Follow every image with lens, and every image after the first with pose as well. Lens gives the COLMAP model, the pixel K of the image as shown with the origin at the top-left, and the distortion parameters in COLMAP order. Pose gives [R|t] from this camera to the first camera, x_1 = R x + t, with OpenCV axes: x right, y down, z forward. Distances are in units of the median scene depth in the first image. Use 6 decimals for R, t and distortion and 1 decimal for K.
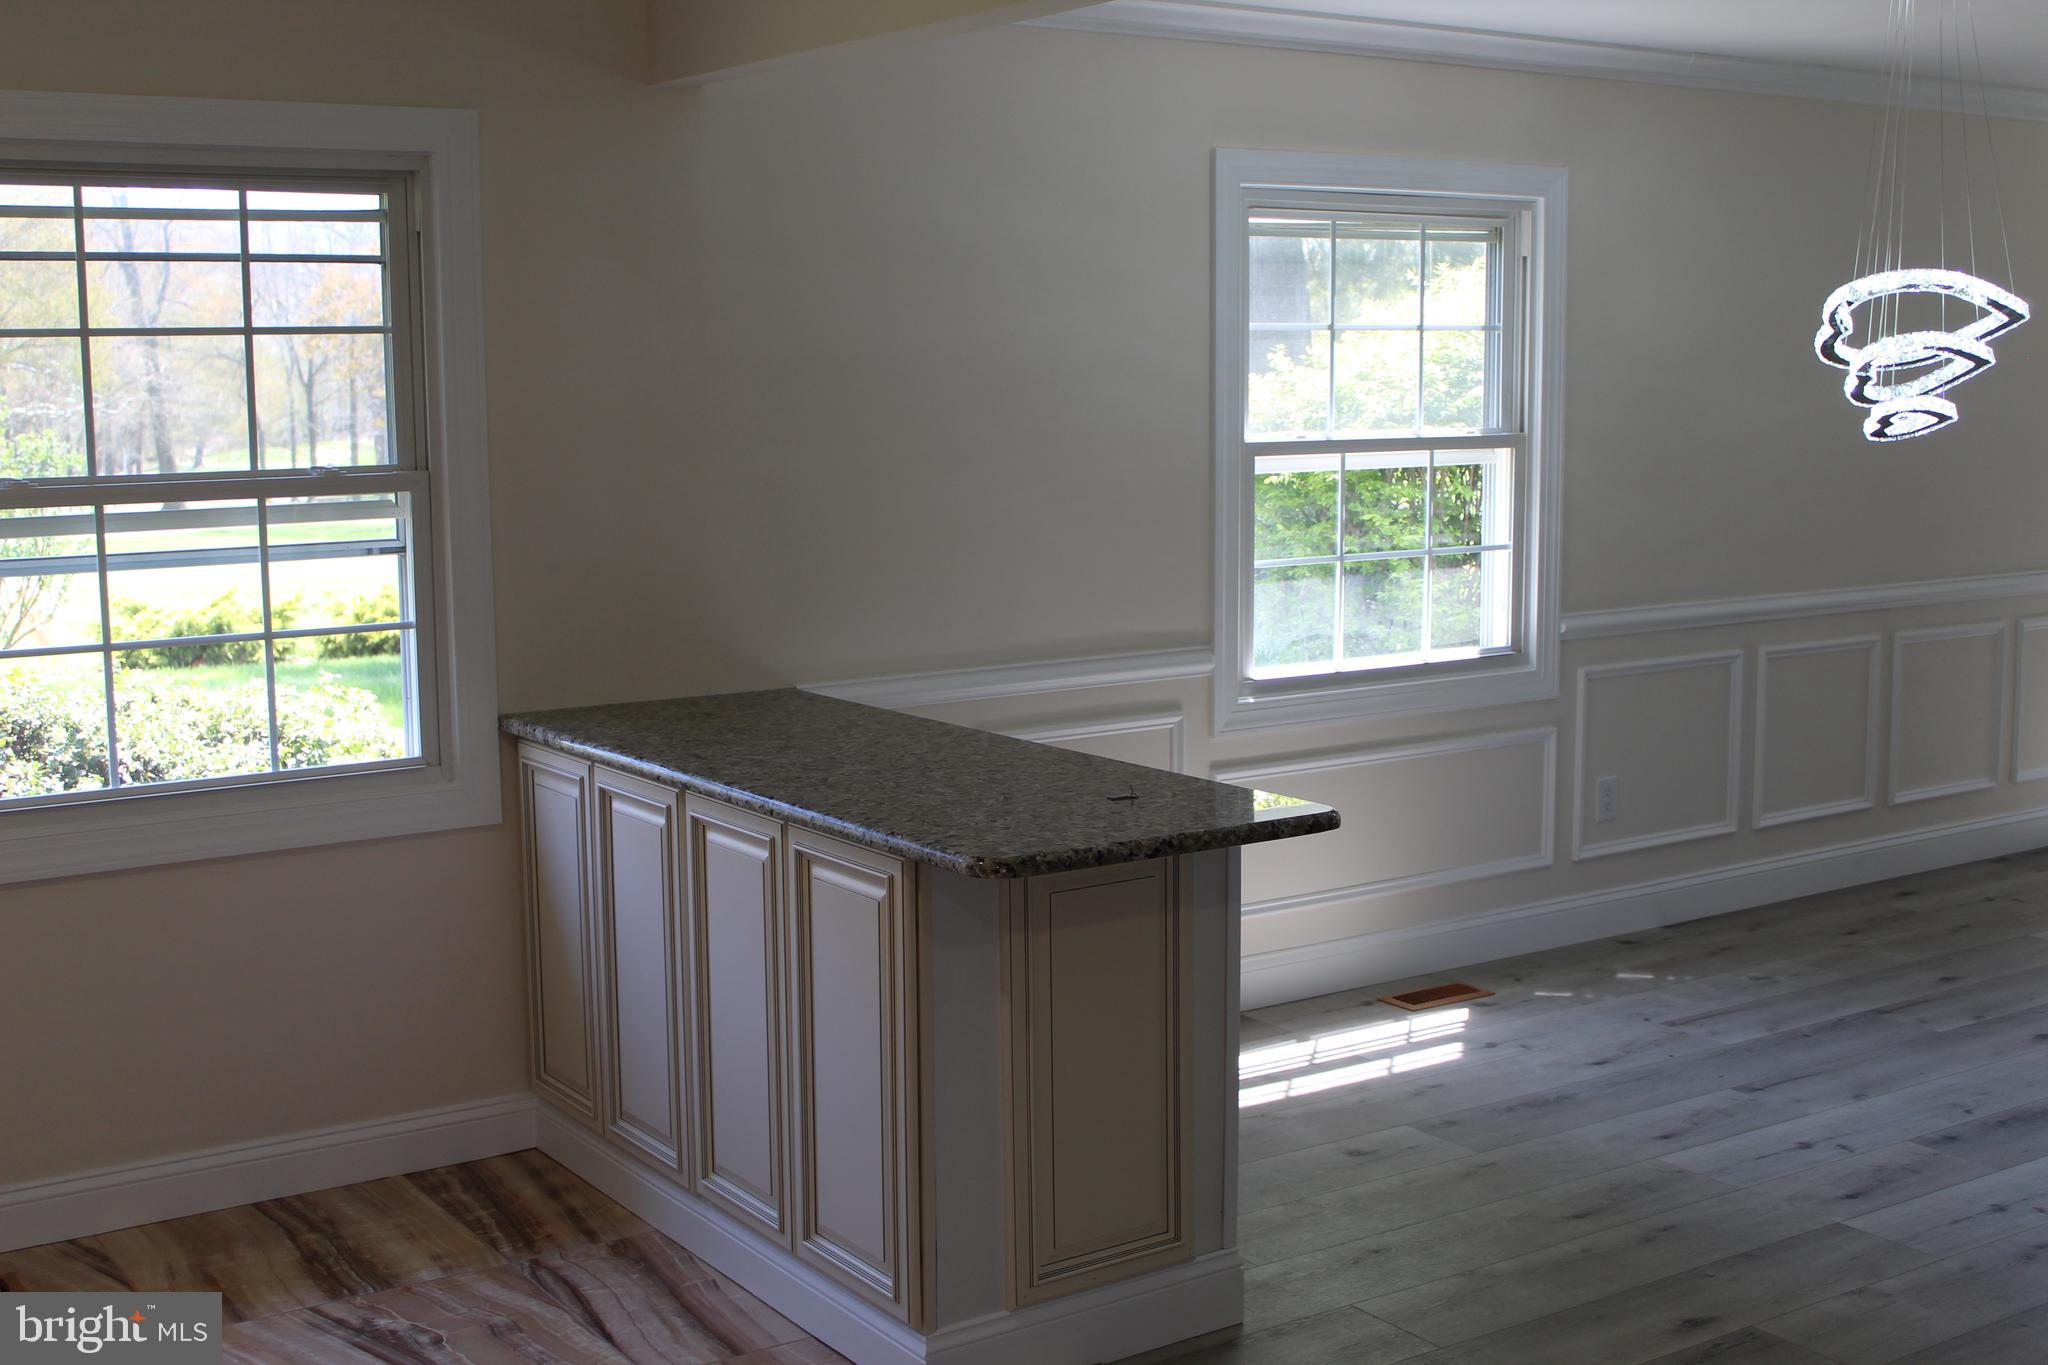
lens RADIAL K [[2342.1, 0, 1011.0], [0, 2342.1, 676.7], [0, 0, 1]] dist [-0.068948, 0.000000]
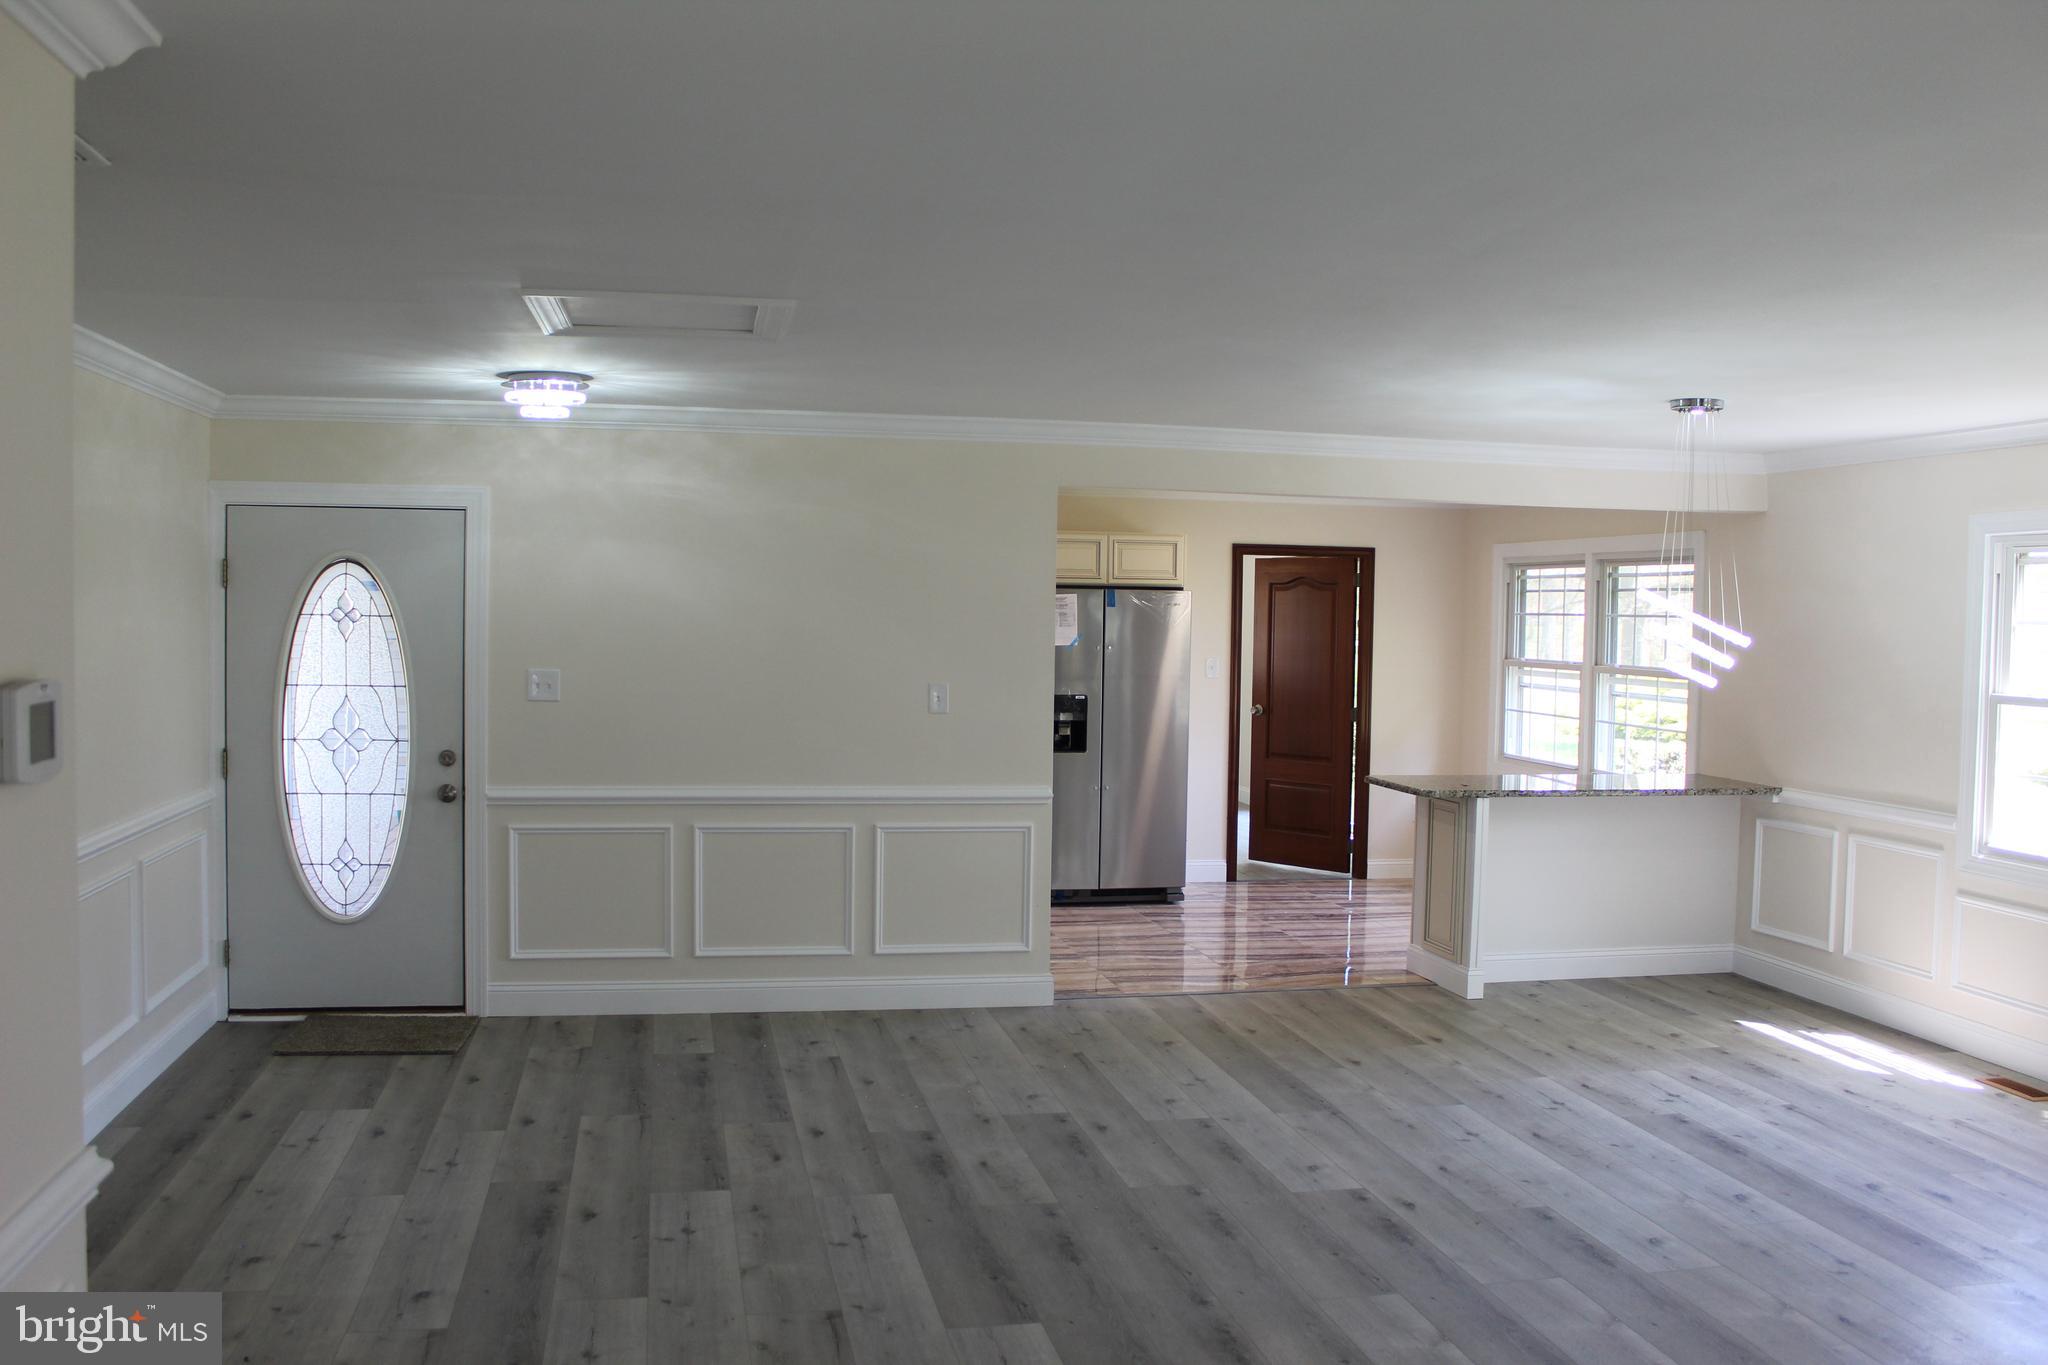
lens RADIAL K [[1763.9, 0, 1023.5], [0, 1763.9, 677.8], [0, 0, 1]] dist [-0.155499, 0.137619]
pose [[-0.352353, 0.045707, -0.934751, 1.894644], [-0.133421, 0.986151, 0.098514, -0.183498], [0.926308, 0.159427, -0.341374, 1.055488]]
